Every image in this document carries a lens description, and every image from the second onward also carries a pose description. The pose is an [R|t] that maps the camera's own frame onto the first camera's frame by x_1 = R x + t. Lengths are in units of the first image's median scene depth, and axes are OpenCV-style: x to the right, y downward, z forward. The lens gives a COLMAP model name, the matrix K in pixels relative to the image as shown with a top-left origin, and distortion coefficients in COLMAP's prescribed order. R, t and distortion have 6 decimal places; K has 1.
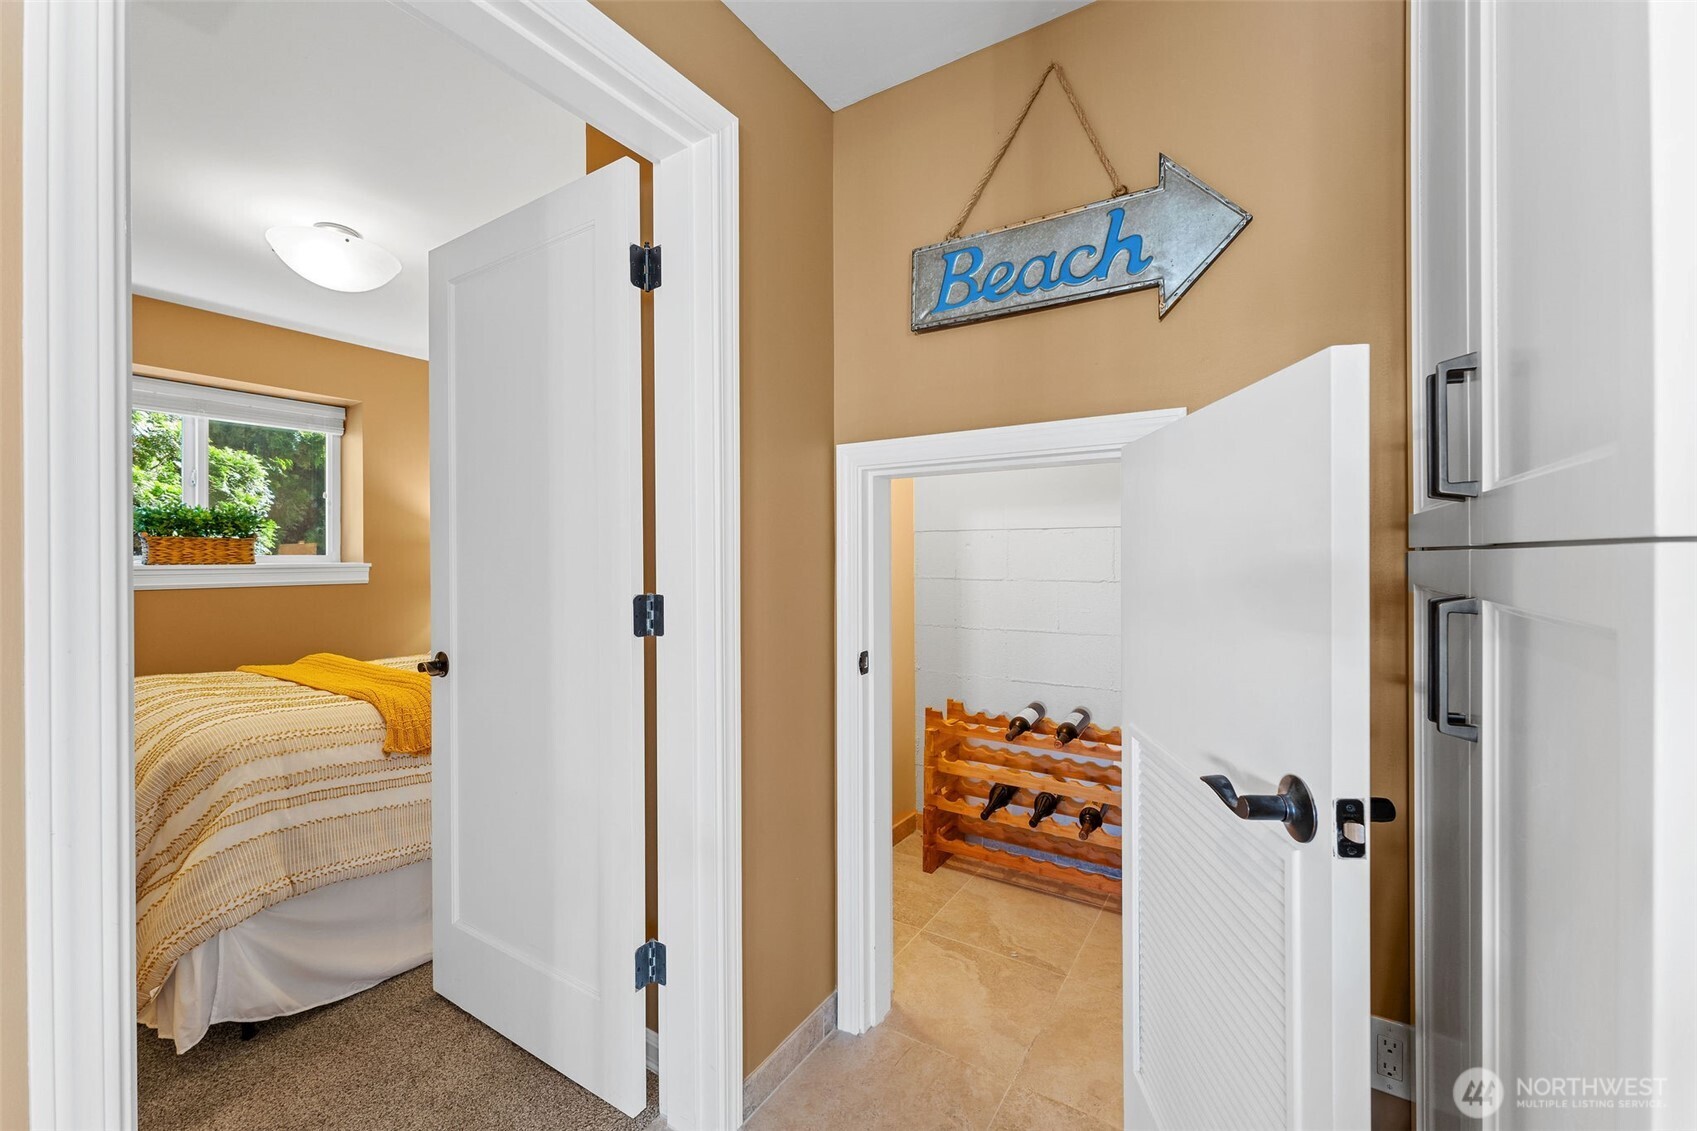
lens RADIAL K [[708.6, 0, 808.6], [0, 708.6, 562.1], [0, 0, 1]] dist [0.000624, 0.000026]
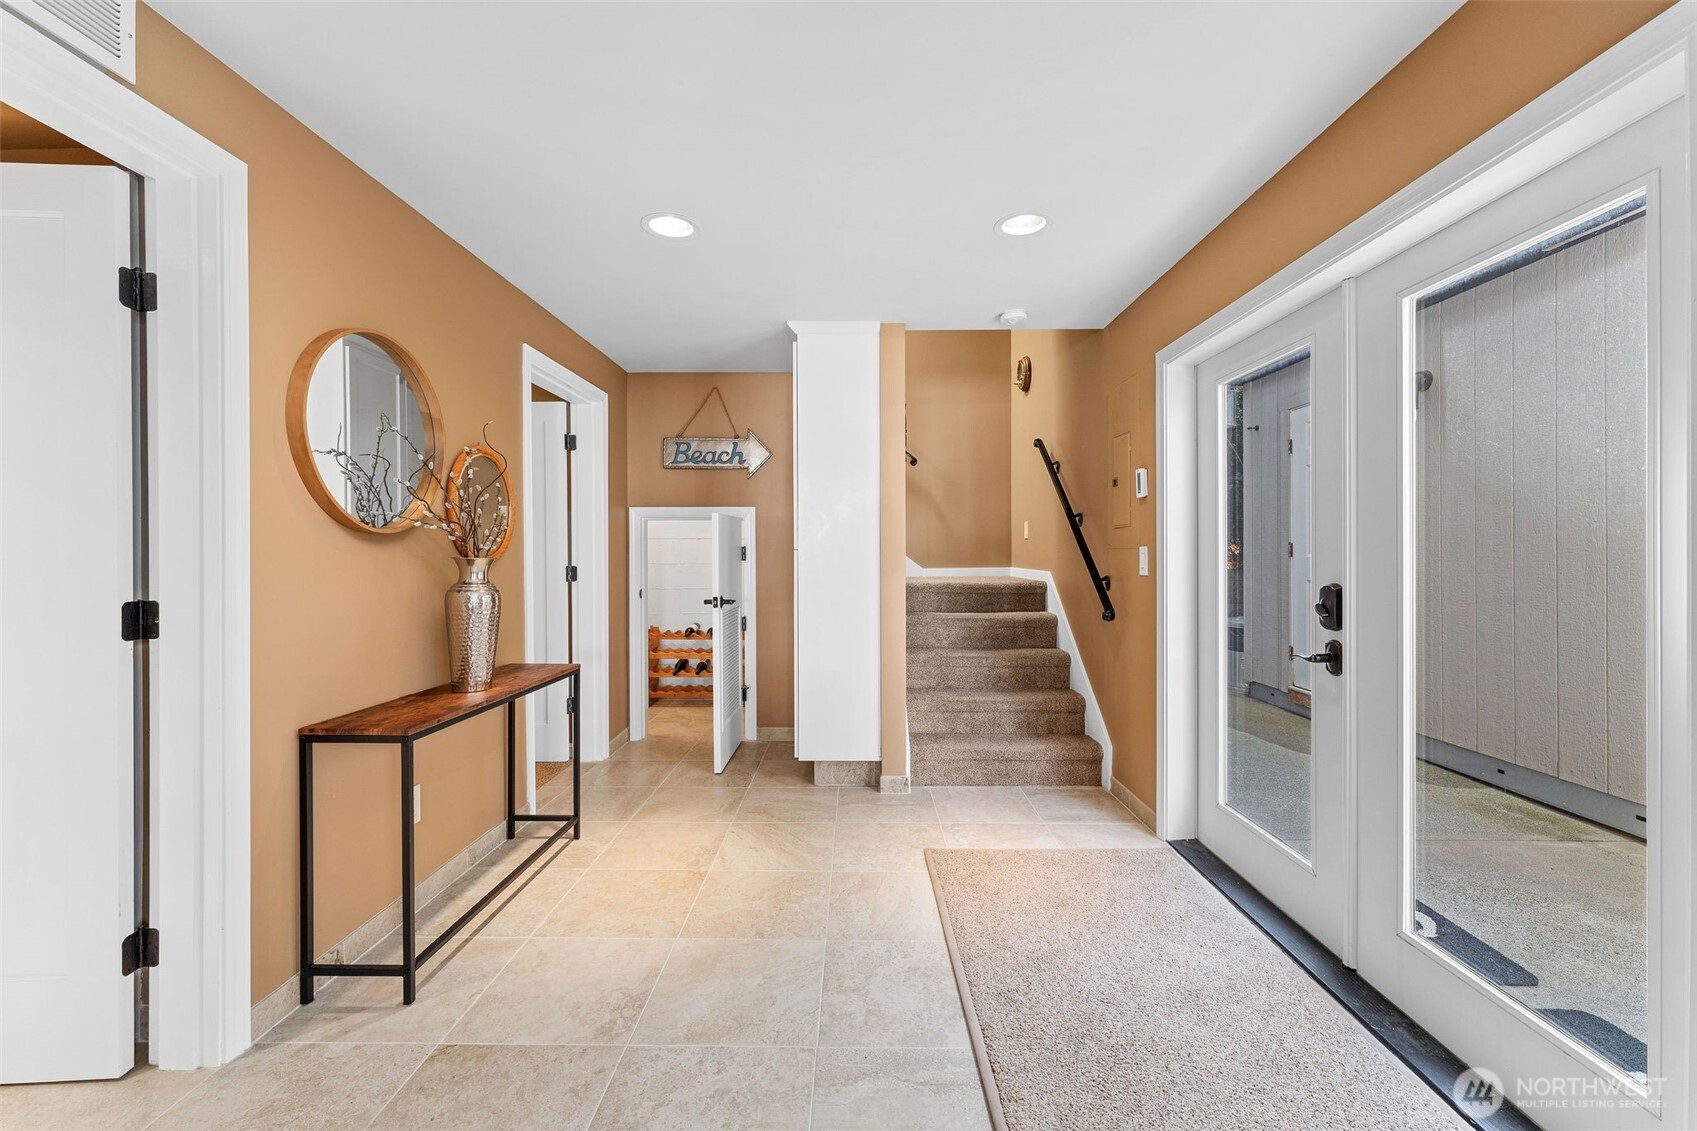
lens RADIAL K [[691.2, 0, 852.6], [0, 691.2, 539.7], [0, 0, 1]] dist [-0.000272, 0.000021]
pose [[0.828298, 0.012039, 0.560158, -0.783429], [0.000654, 0.999748, -0.022453, 0.000987], [-0.560287, 0.018964, 0.828081, -1.685094]]
